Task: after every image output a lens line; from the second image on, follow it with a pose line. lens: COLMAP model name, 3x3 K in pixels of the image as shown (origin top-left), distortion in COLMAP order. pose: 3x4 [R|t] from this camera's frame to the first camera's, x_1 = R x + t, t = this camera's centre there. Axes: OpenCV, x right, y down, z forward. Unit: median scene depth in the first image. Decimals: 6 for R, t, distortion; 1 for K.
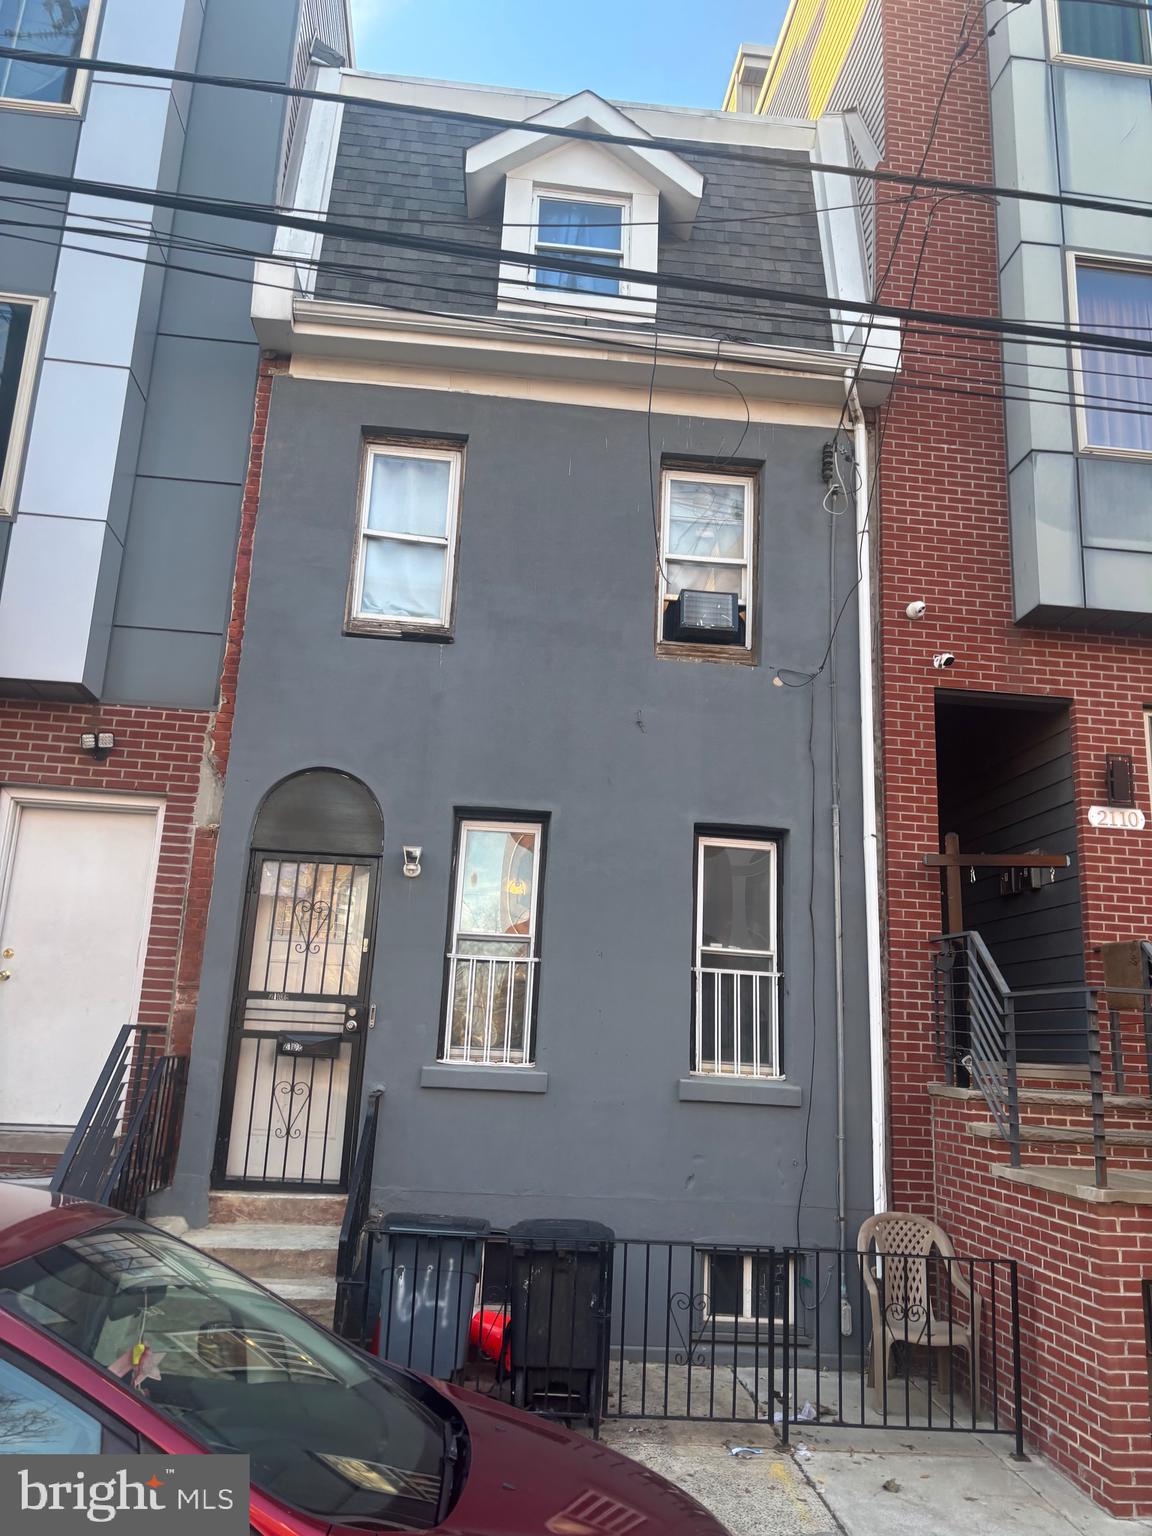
lens RADIAL K [[1180.2, 0, 576.0], [0, 1180.2, 768.0], [0, 0, 1]] dist [0.082790, -0.158768]
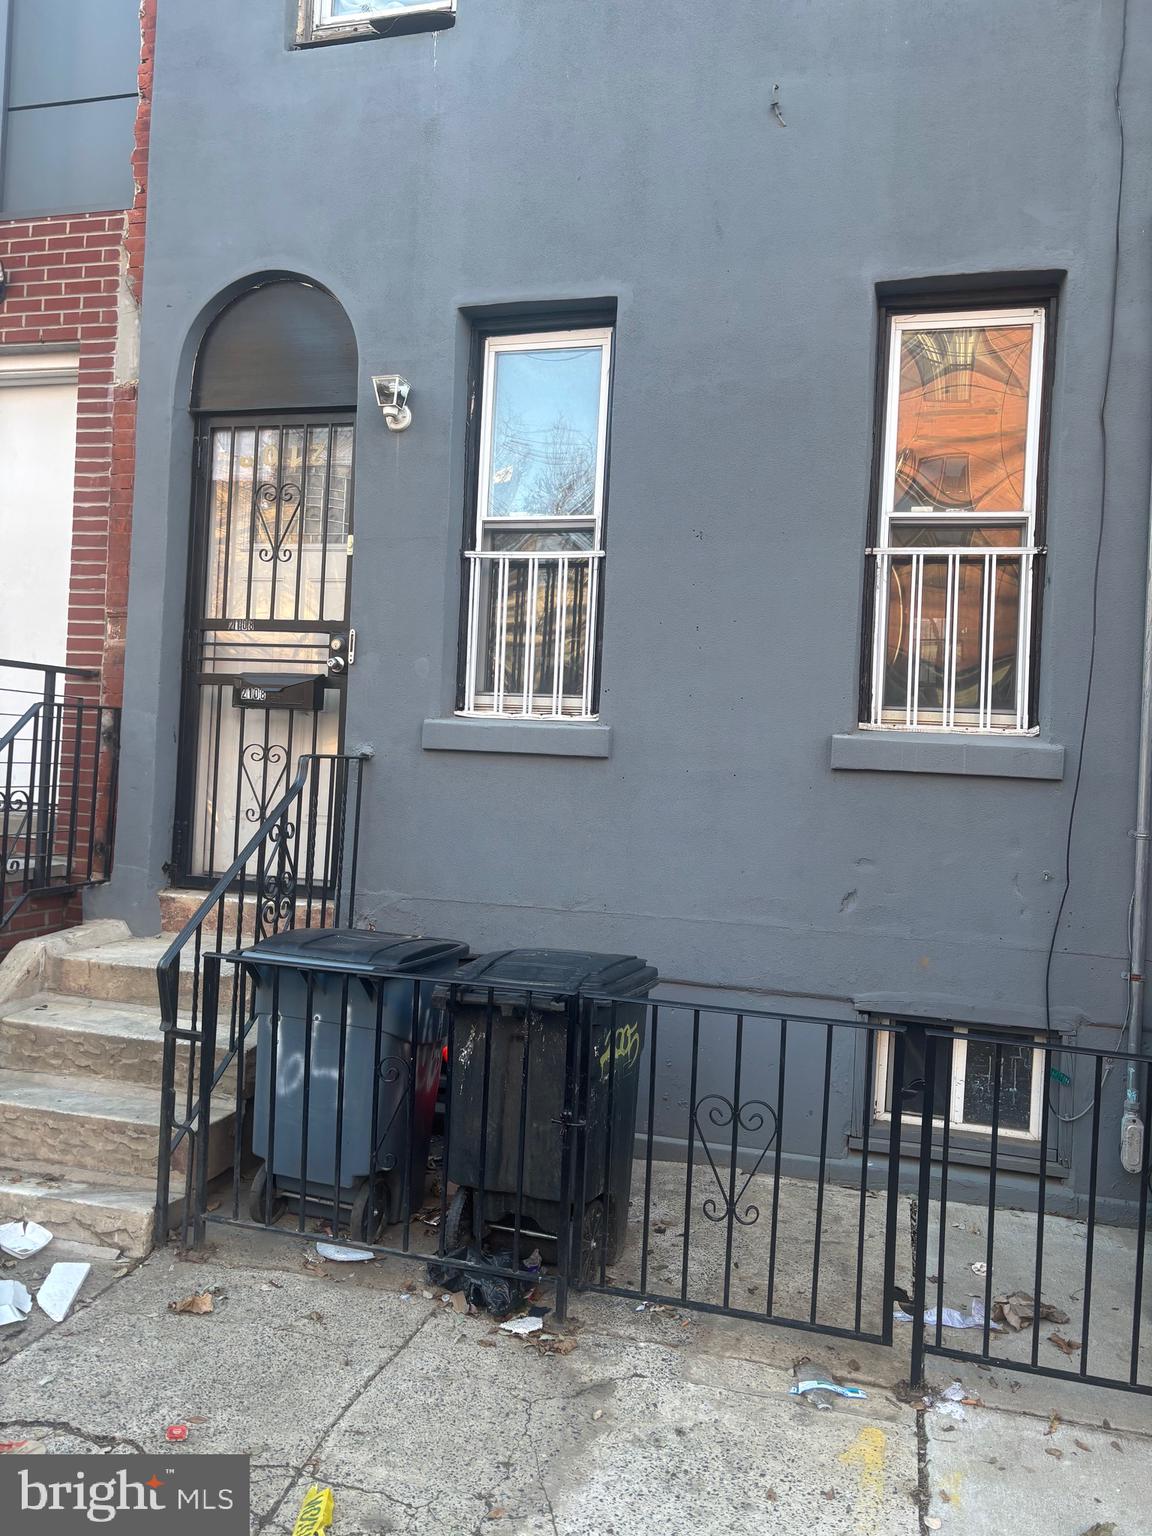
lens RADIAL K [[1185.9, 0, 576.0], [0, 1185.9, 768.0], [0, 0, 1]] dist [0.078485, -0.104803]
pose [[0.932008, -0.004995, -0.362404, 0.180461], [0.086375, 0.974157, 0.208706, 0.144416], [0.351996, -0.225818, 0.908353, 0.419402]]
